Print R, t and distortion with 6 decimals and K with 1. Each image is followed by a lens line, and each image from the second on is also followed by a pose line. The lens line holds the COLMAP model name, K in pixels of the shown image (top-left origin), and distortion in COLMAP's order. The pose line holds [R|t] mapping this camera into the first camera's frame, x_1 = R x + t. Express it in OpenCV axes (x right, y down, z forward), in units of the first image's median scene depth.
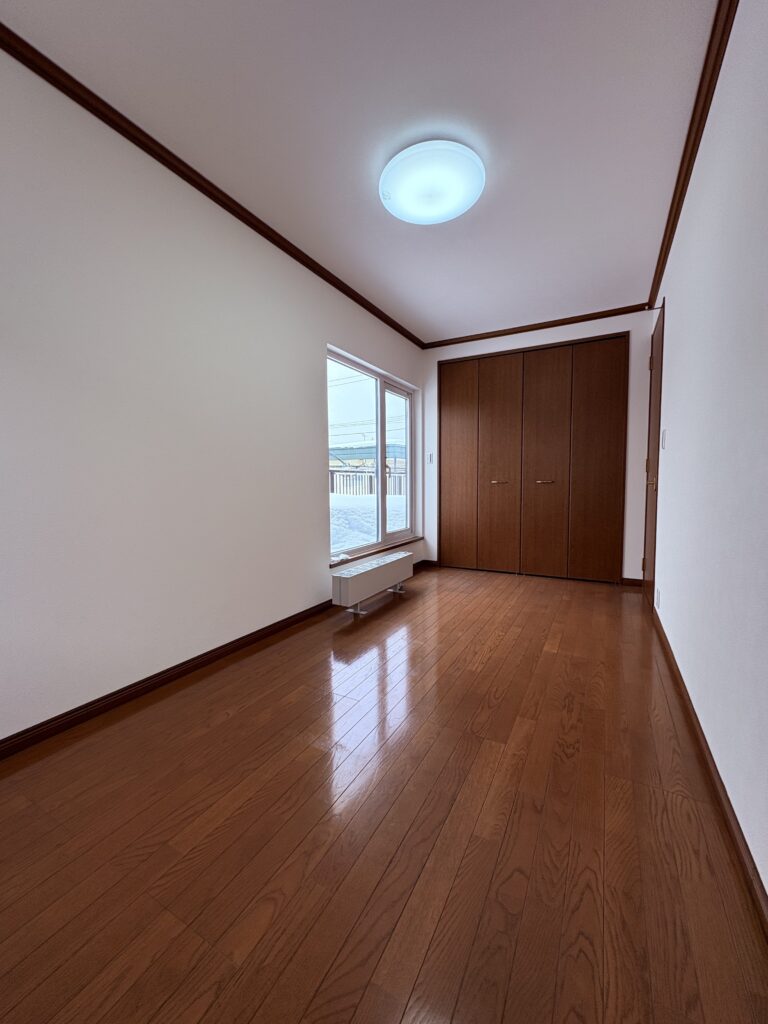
lens RADIAL K [[407.8, 0, 388.6], [0, 407.8, 514.6], [0, 0, 1]] dist [0.005322, 0.000443]
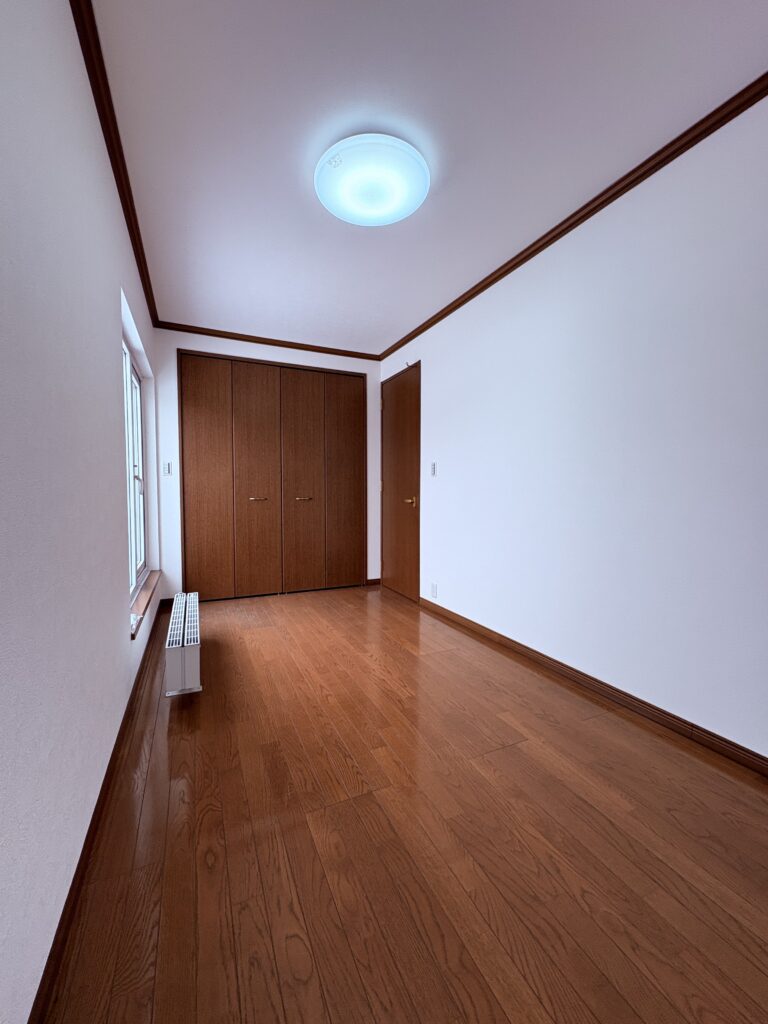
lens RADIAL K [[407.8, 0, 382.9], [0, 407.8, 514.8], [0, 0, 1]] dist [0.005322, 0.000443]
pose [[0.596702, -0.039141, 0.801508, -0.328612], [0.056075, 0.998402, 0.007010, -0.037210], [-0.800501, 0.040761, 0.597943, 0.238978]]
